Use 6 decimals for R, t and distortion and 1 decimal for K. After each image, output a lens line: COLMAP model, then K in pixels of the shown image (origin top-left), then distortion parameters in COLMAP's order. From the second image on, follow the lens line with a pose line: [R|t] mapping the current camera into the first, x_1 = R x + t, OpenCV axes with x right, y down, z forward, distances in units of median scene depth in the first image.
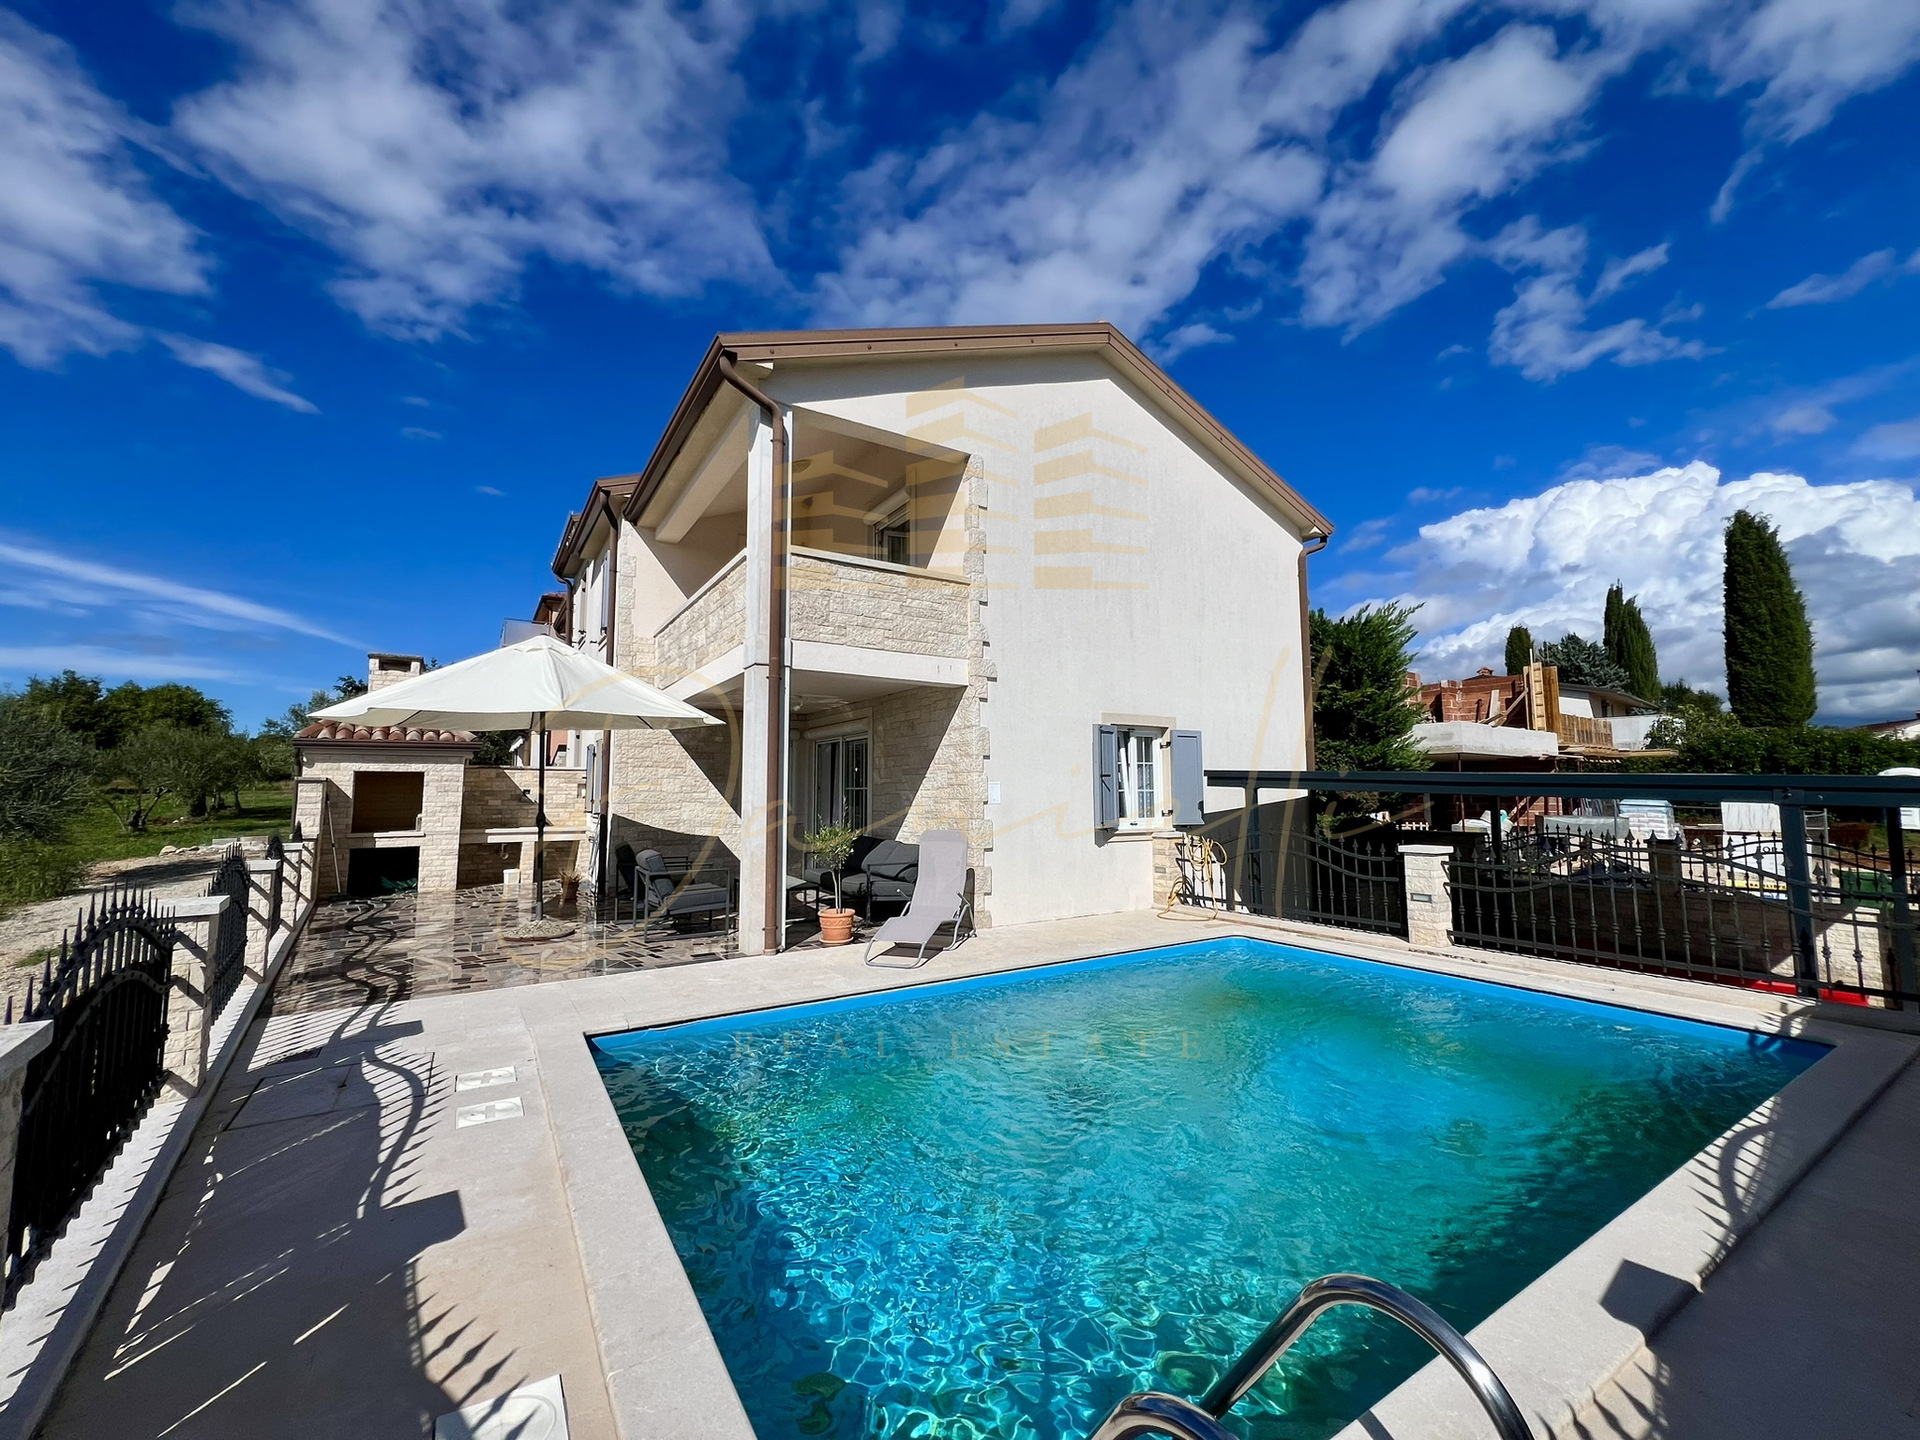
lens RADIAL K [[767.3, 0, 953.7], [0, 767.3, 723.2], [0, 0, 1]] dist [0.000438, 0.000173]
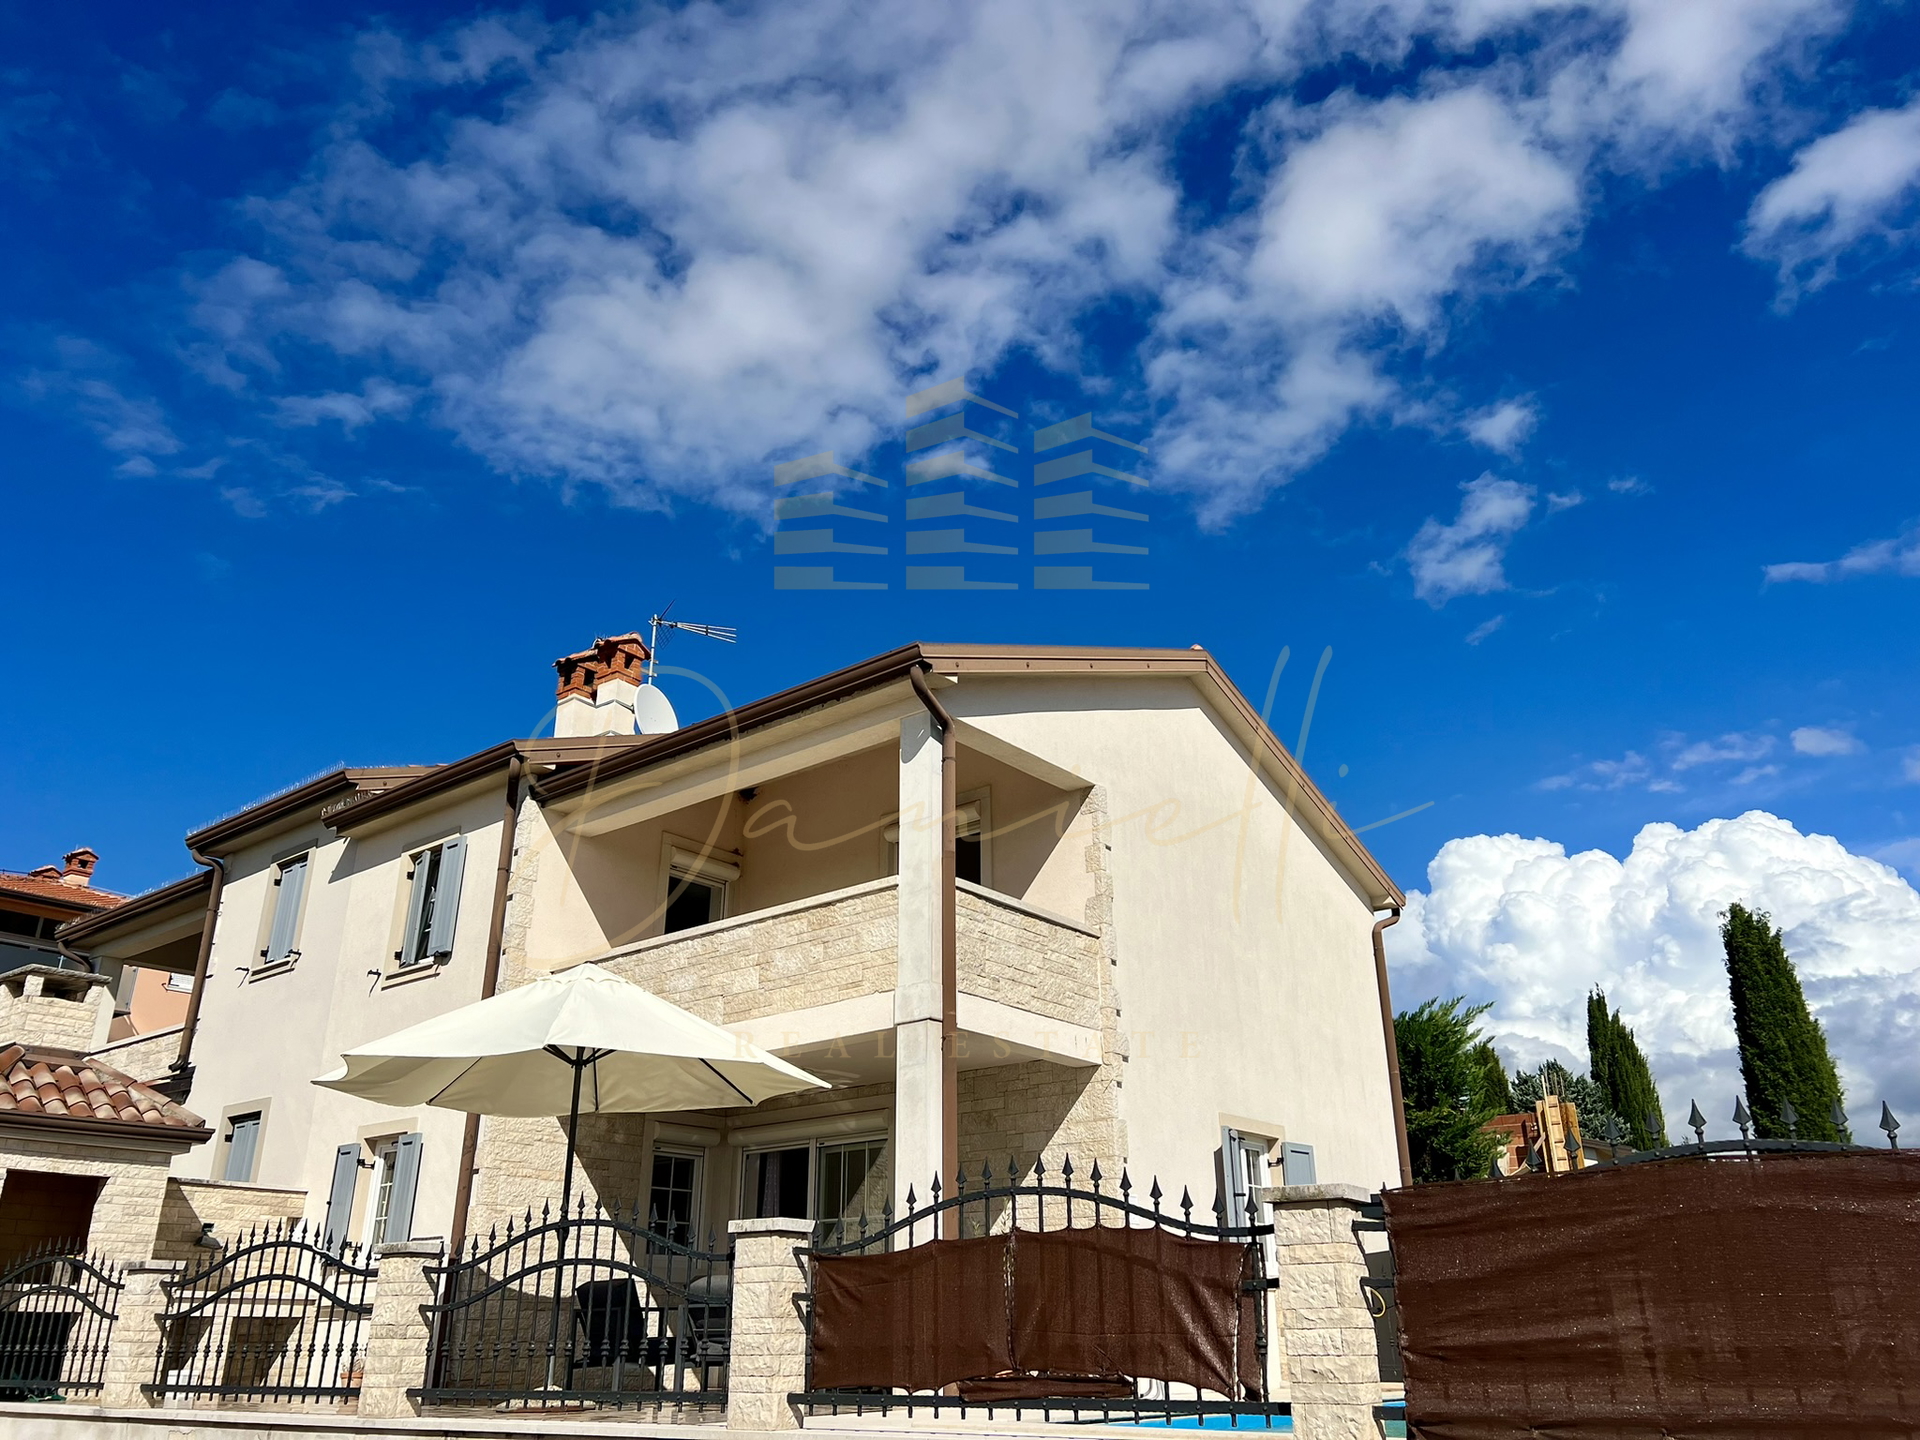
lens RADIAL K [[1442.3, 0, 960.0], [0, 1442.3, 720.0], [0, 0, 1]] dist [0.063493, -0.077379]
pose [[0.947087, 0.124808, 0.295718, -0.457755], [-0.027409, 0.949388, -0.312907, 0.064296], [-0.319804, 0.288245, 0.902574, -0.313127]]
